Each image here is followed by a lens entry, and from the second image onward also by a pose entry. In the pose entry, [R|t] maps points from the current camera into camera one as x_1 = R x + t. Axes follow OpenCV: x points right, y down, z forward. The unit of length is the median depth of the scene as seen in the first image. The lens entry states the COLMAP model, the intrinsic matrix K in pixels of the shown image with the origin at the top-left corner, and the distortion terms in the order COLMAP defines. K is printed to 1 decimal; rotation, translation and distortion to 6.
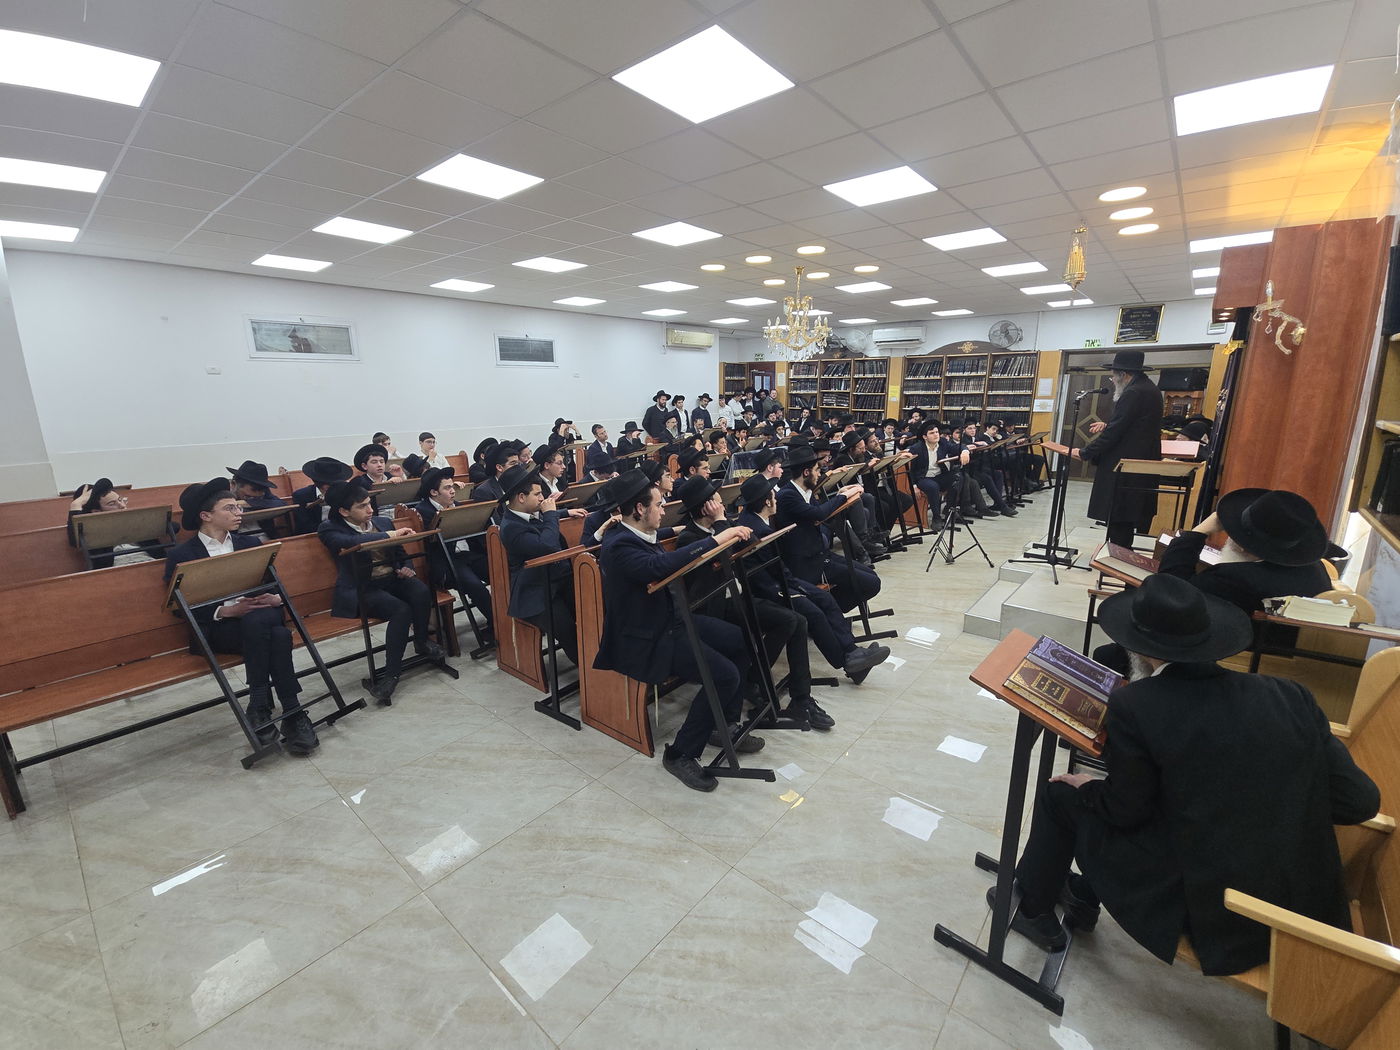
lens RADIAL K [[584.0, 0, 700.0], [0, 584.0, 525.0], [0, 0, 1]] dist [-0.003523, -0.000291]
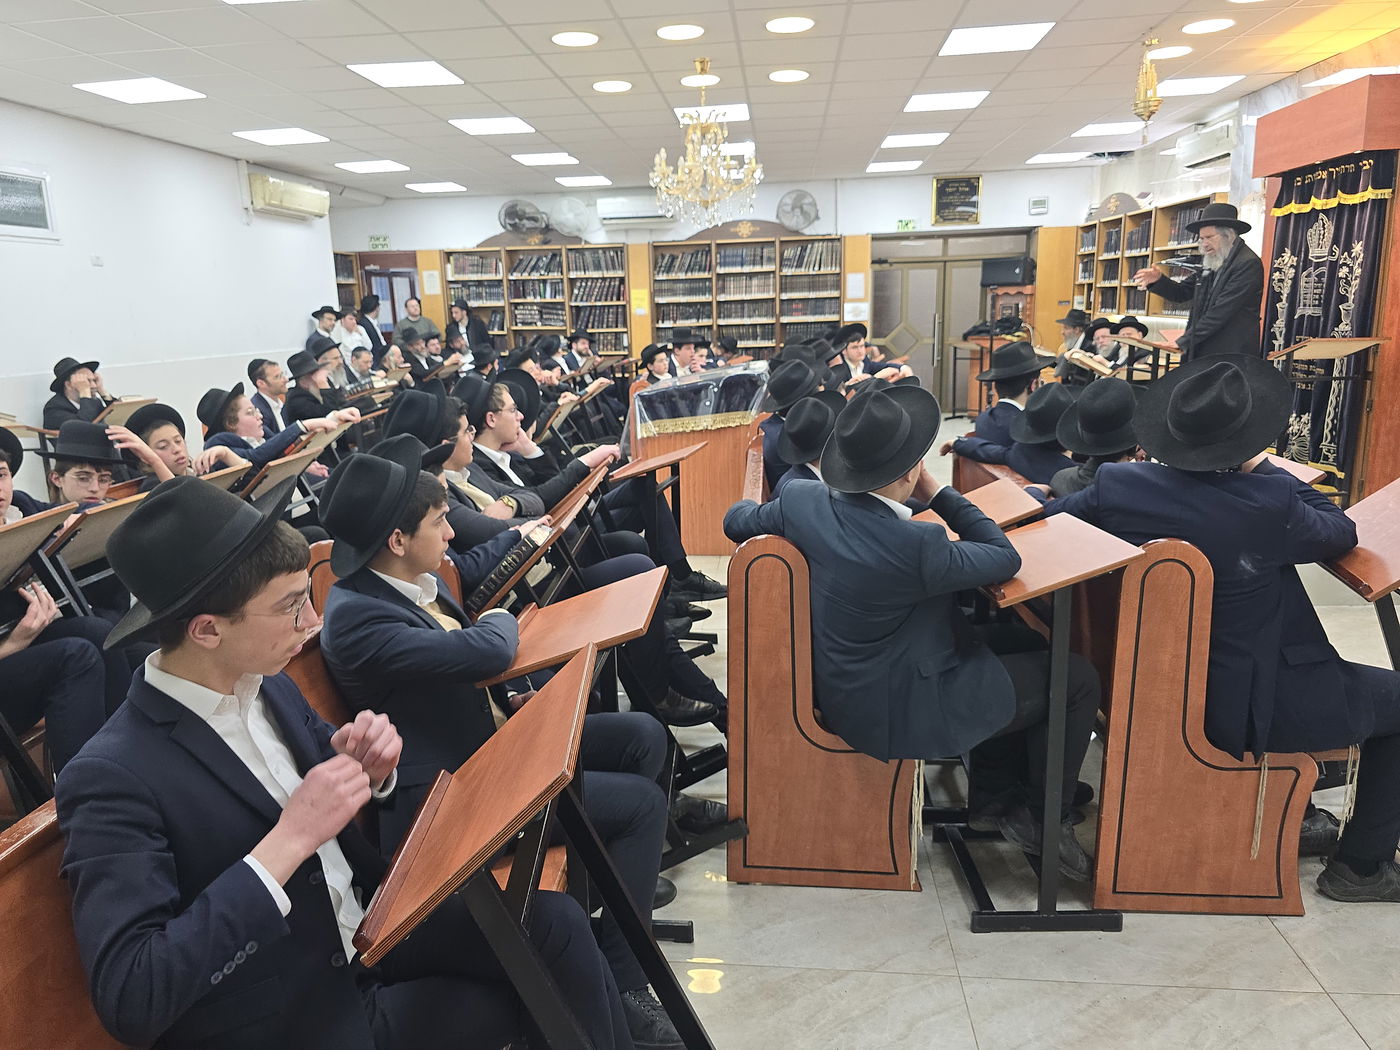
lens RADIAL K [[942.6, 0, 700.0], [0, 942.6, 525.0], [0, 0, 1]] dist [0.030766, -0.043833]
pose [[0.825399, -0.143146, 0.546100, -0.214831], [0.150441, 0.988113, 0.031626, -0.010410], [-0.544136, 0.056052, 0.837123, 0.133502]]
